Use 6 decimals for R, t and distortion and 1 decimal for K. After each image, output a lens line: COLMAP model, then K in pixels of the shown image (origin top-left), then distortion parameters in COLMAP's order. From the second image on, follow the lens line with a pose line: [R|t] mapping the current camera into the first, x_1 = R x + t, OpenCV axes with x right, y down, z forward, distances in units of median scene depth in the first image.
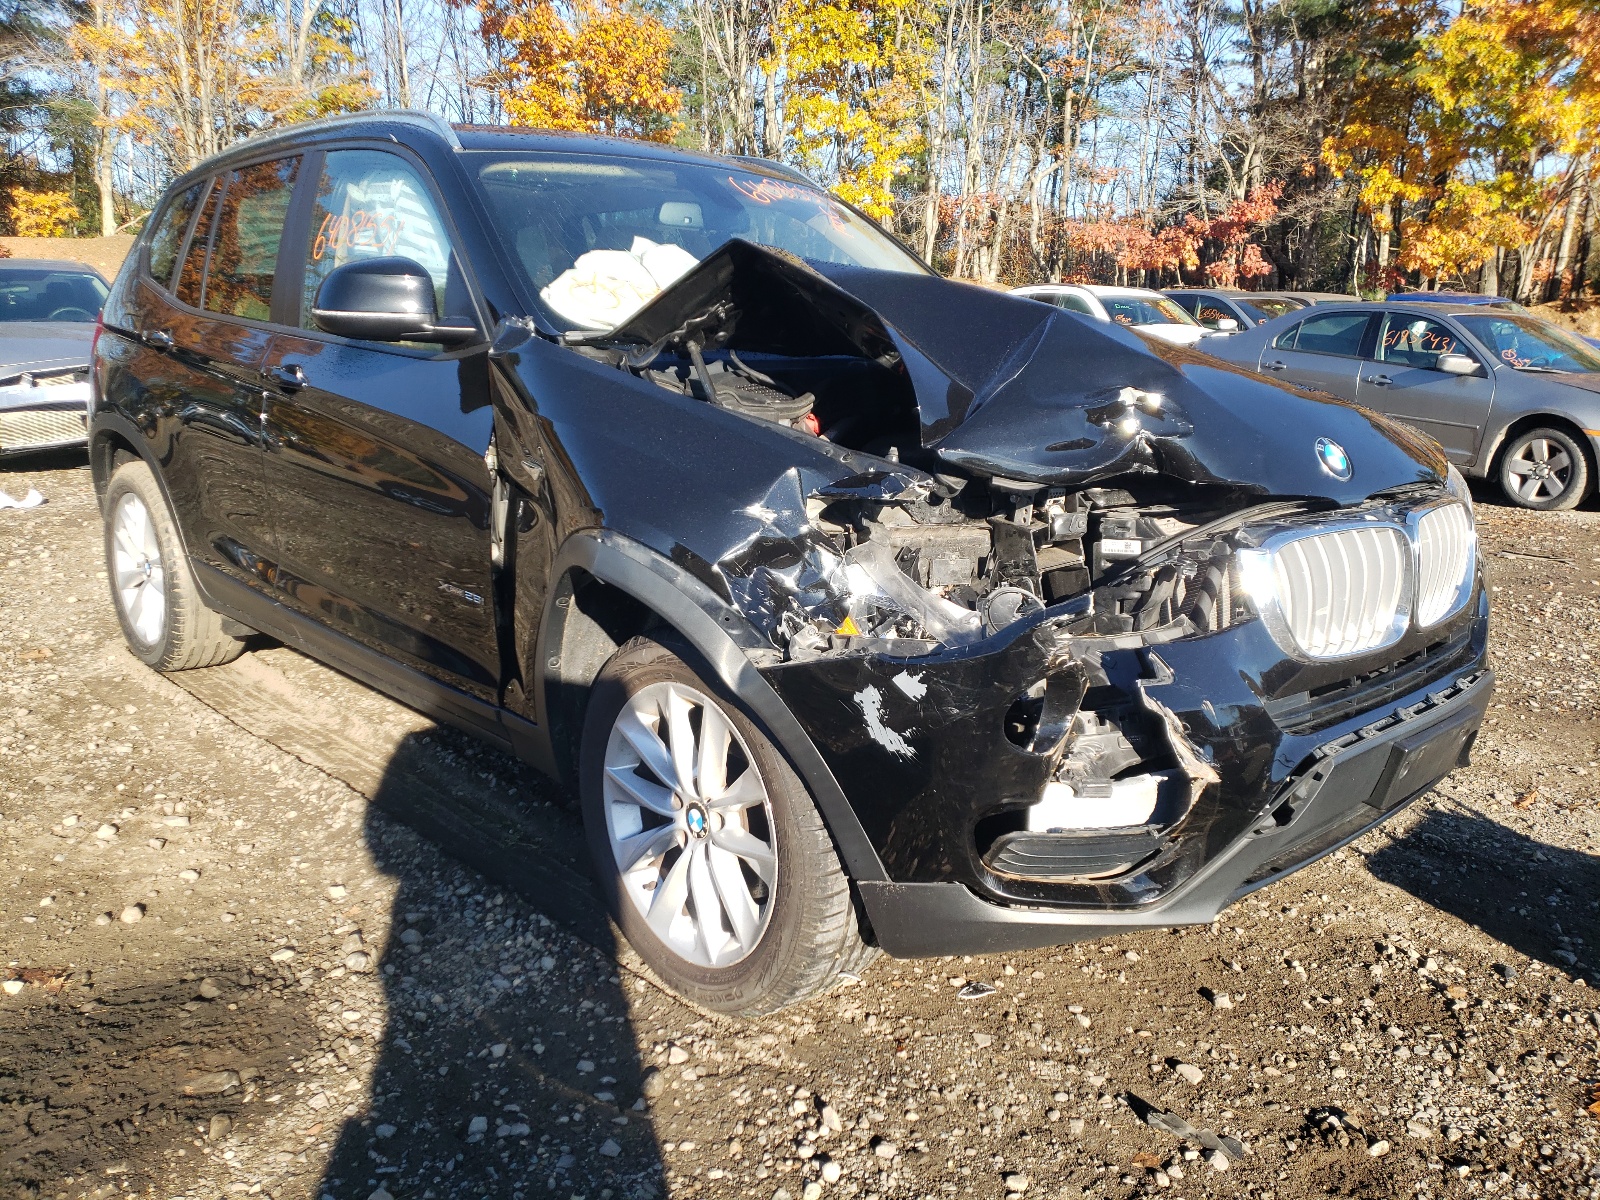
lens RADIAL K [[1222.2, 0, 801.9], [0, 1222.2, 614.0], [0, 0, 1]] dist [0.050691, -0.038761]
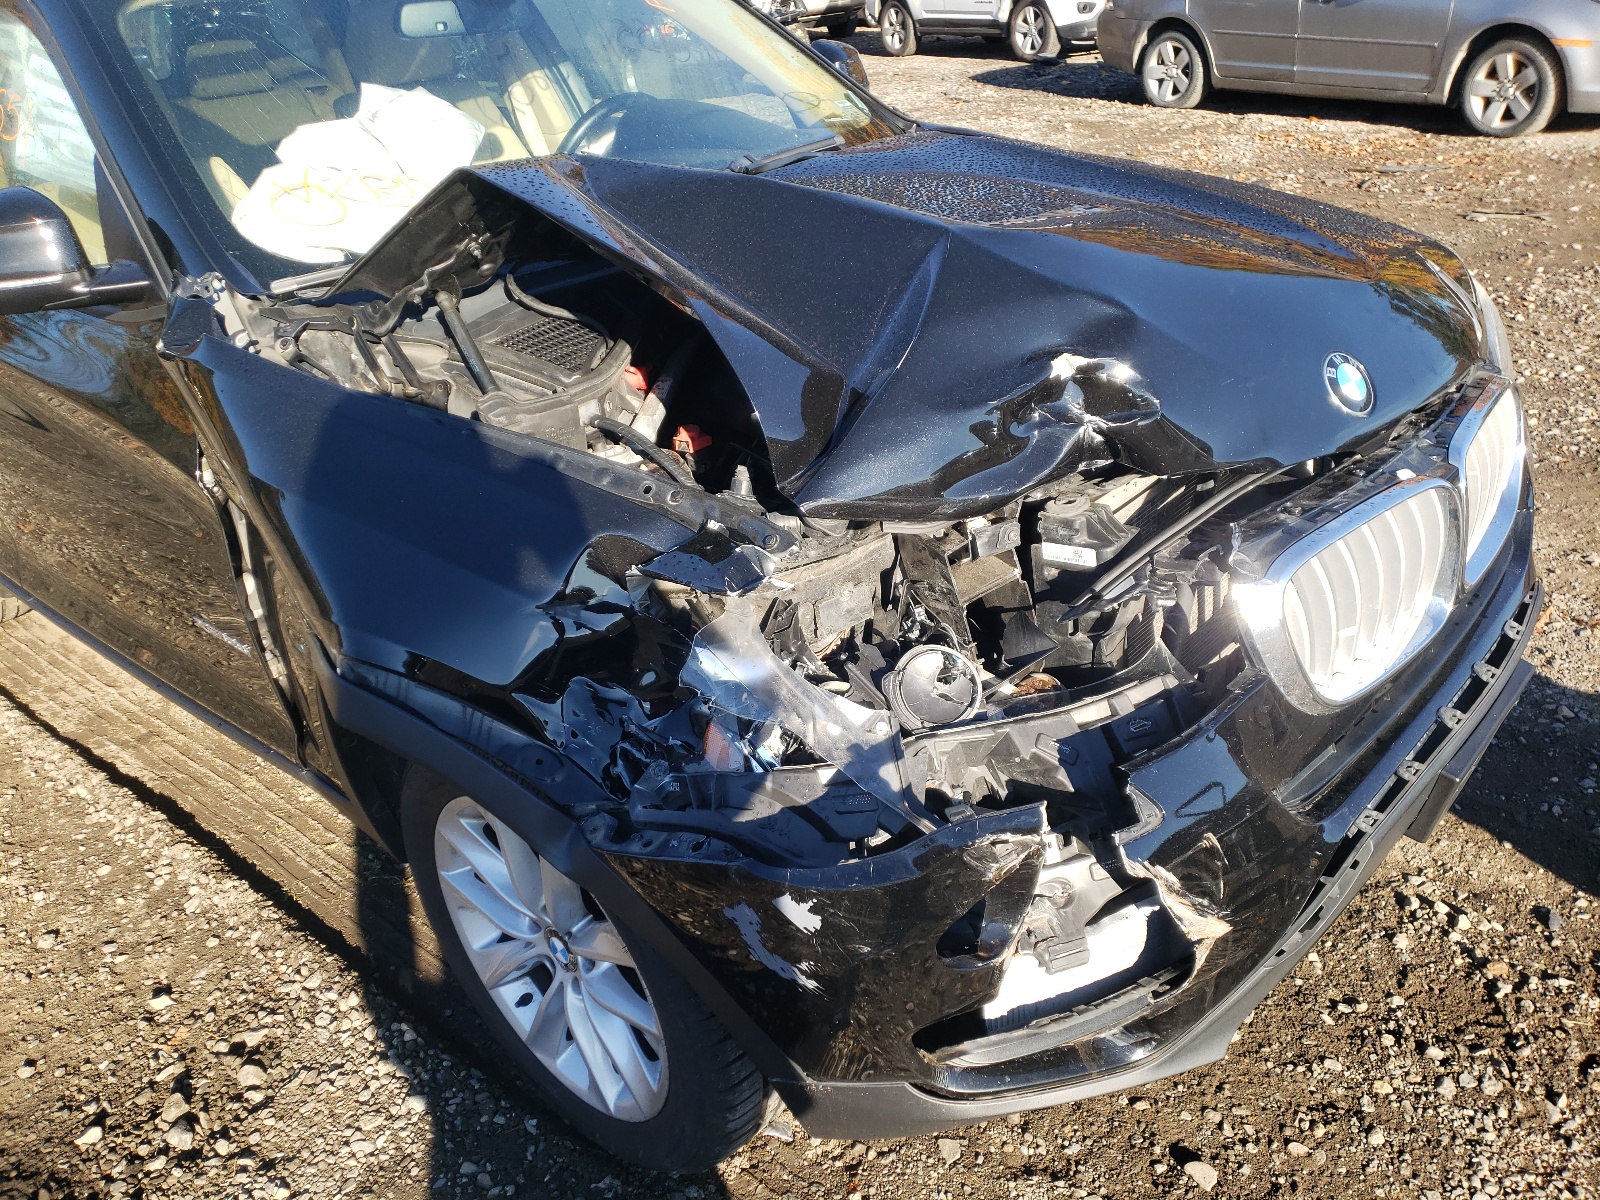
lens RADIAL K [[1222.2, 0, 802.2], [0, 1222.2, 585.8], [0, 0, 1]] dist [0.050691, -0.038761]
pose [[0.989510, -0.142134, 0.025837, 0.077475], [0.131349, 0.959637, 0.248687, -0.226027], [-0.060141, -0.242684, 0.968239, 0.284197]]
